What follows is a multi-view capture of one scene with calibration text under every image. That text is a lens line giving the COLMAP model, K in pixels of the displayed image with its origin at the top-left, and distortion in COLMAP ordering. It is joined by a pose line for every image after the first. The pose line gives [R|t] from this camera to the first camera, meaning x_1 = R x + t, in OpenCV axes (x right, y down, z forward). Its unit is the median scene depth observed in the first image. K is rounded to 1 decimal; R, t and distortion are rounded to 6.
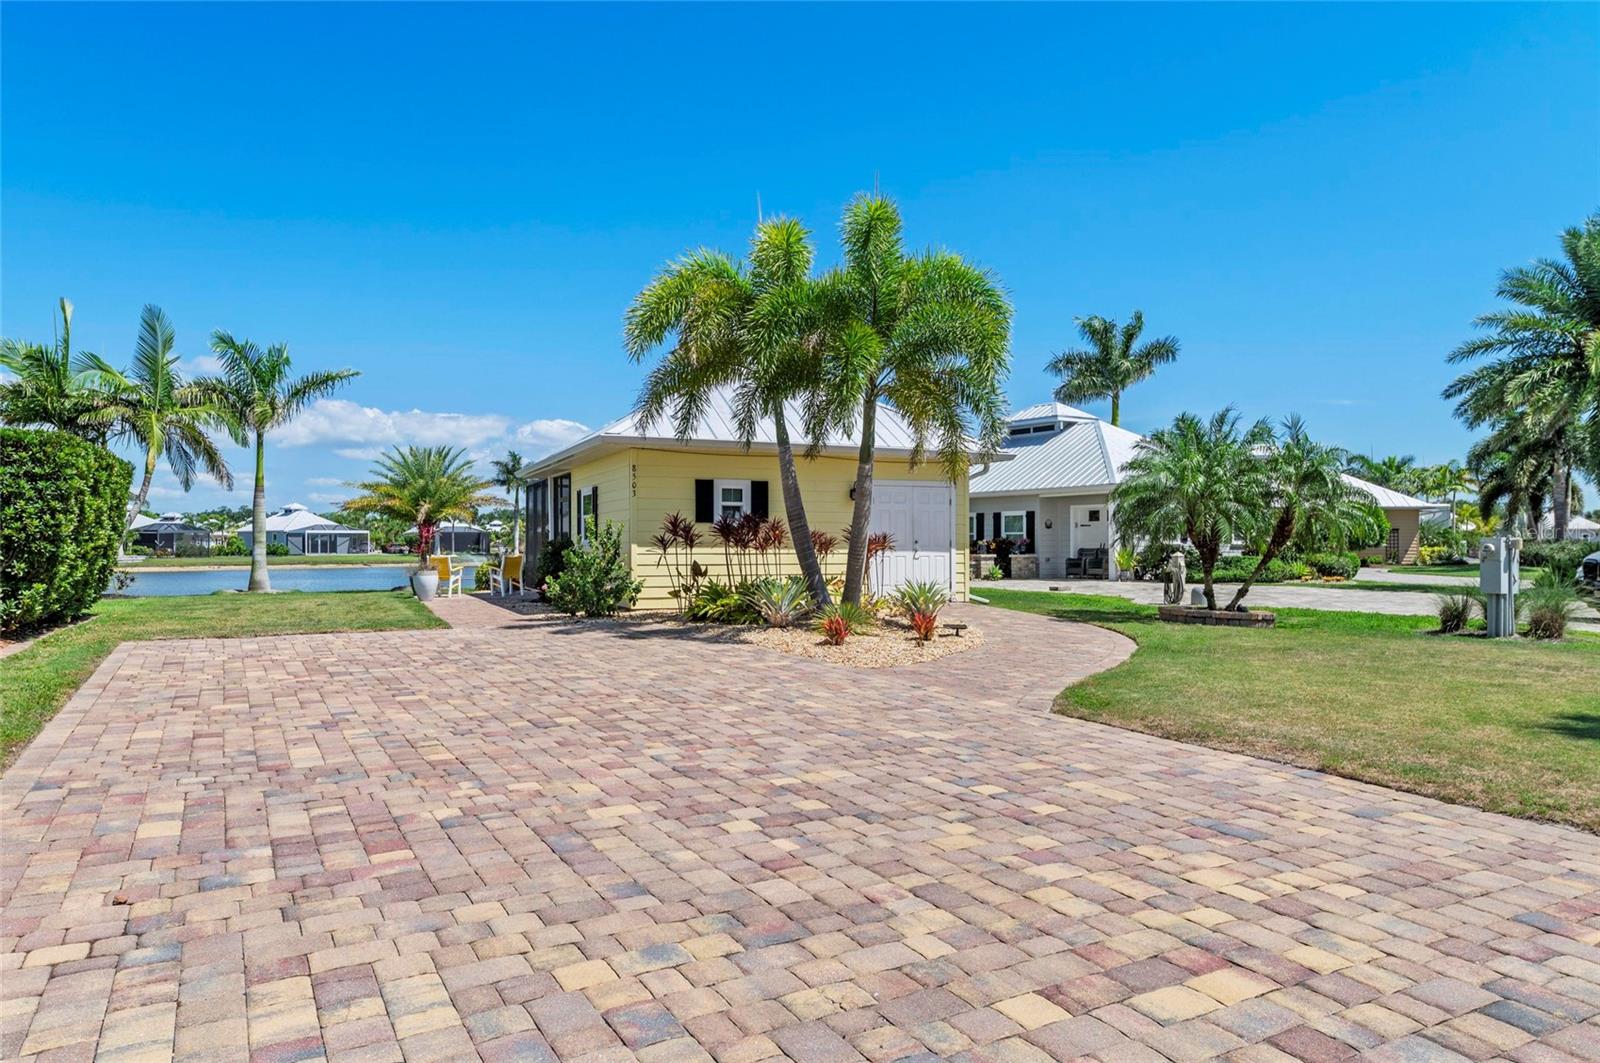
lens RADIAL K [[1032.9, 0, 800.5], [0, 1032.9, 530.0], [0, 0, 1]] dist [-0.000627, -0.000050]
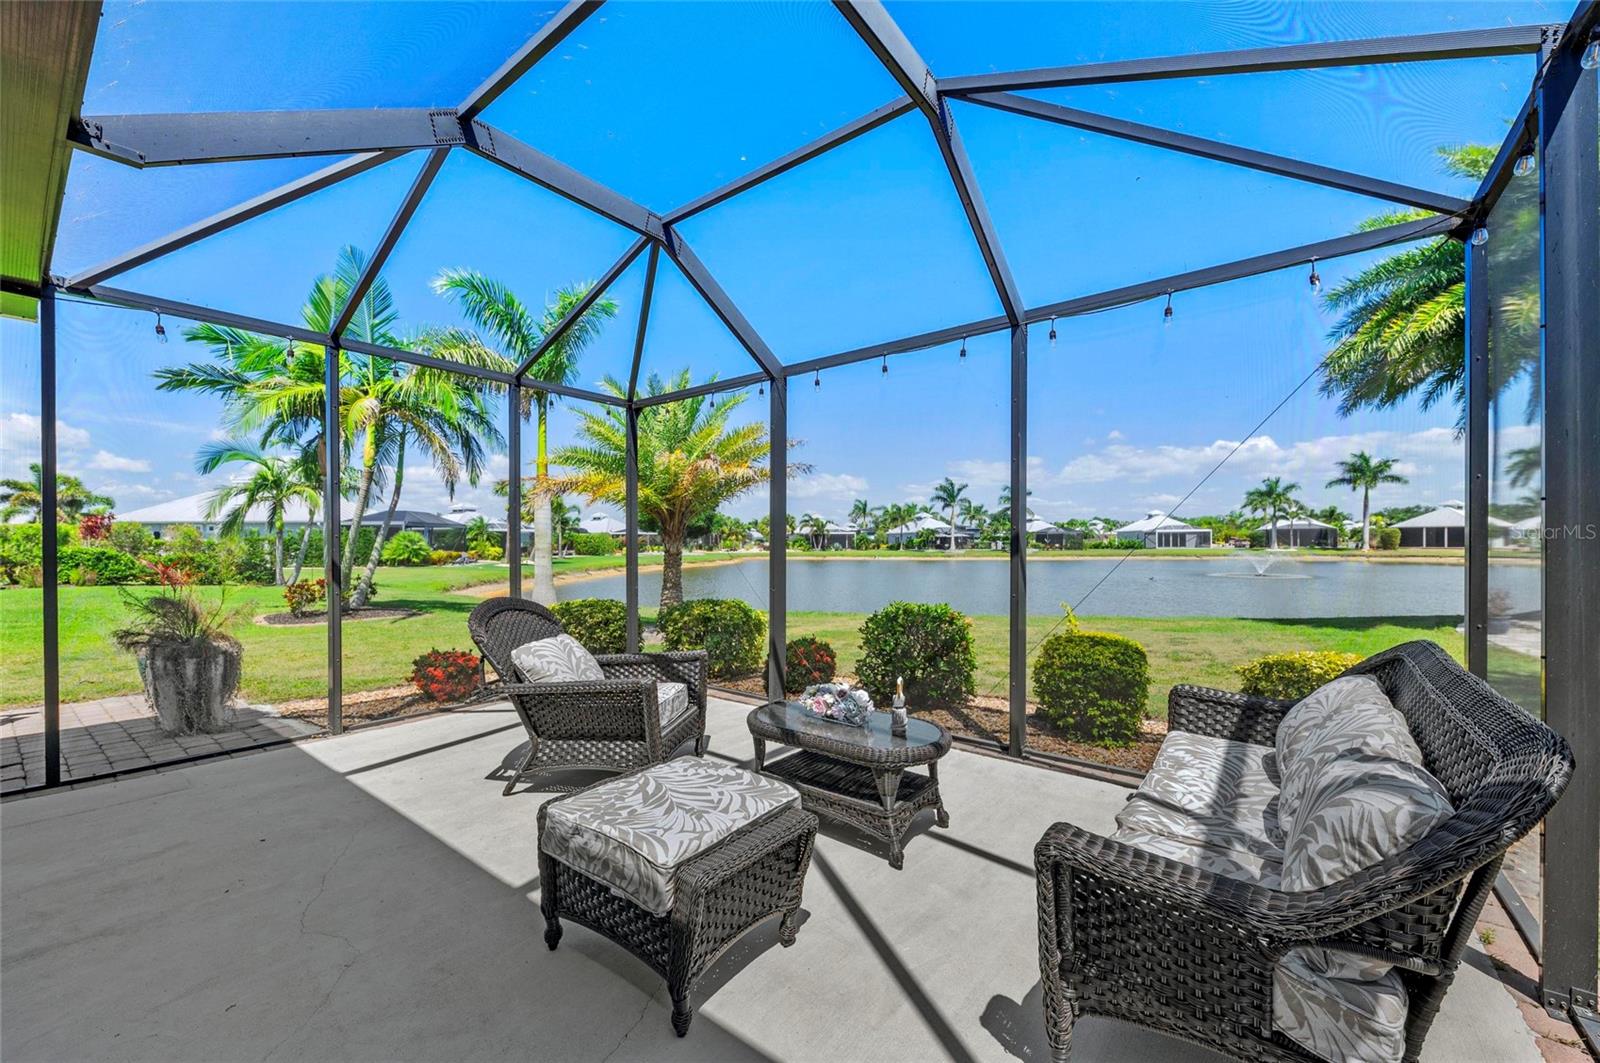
lens RADIAL K [[623.9, 0, 803.6], [0, 623.9, 539.6], [0, 0, 1]] dist [0.000819, -0.002219]
pose [[0.490016, -0.007245, -0.871683, -0.022114], [0.019420, 0.999808, 0.002607, 0.007246], [0.871497, -0.018205, 0.490063, 0.946629]]
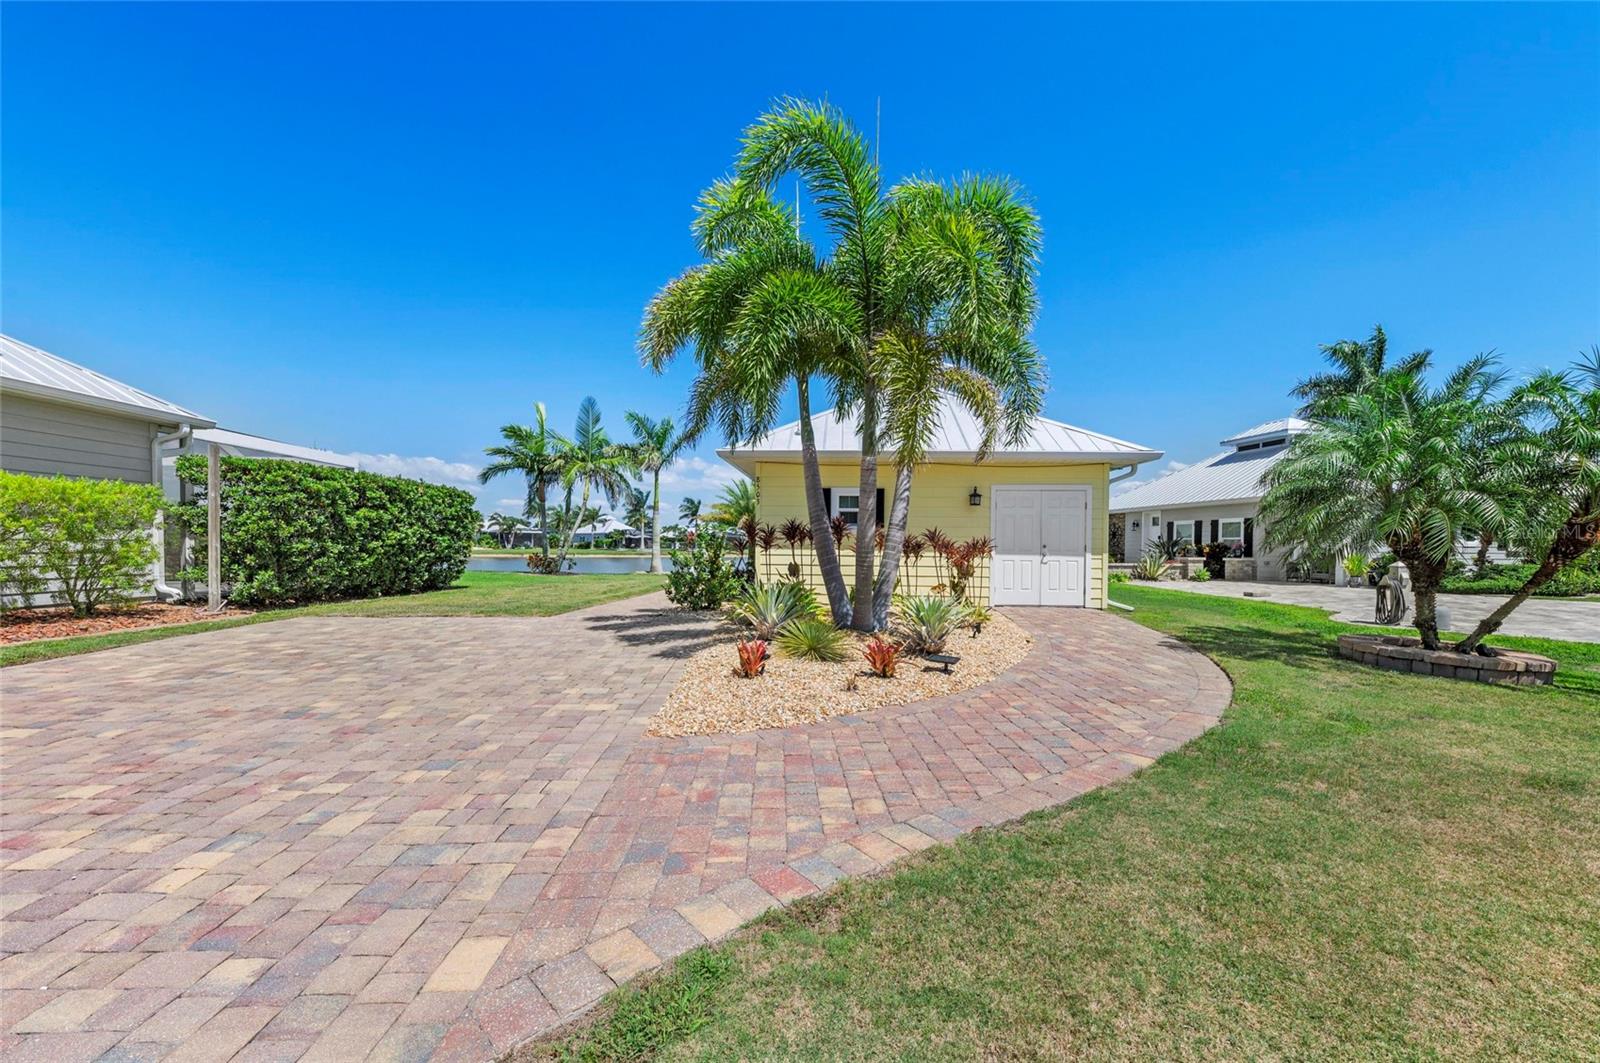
lens RADIAL K [[623.9, 0, 806.1], [0, 623.9, 548.4], [0, 0, 1]] dist [0.000819, -0.002219]
pose [[0.894223, 0.011200, -0.447481, 0.116156], [-0.002267, 0.999787, 0.020494, 0.001270], [0.447616, -0.017312, 0.894058, 0.241349]]
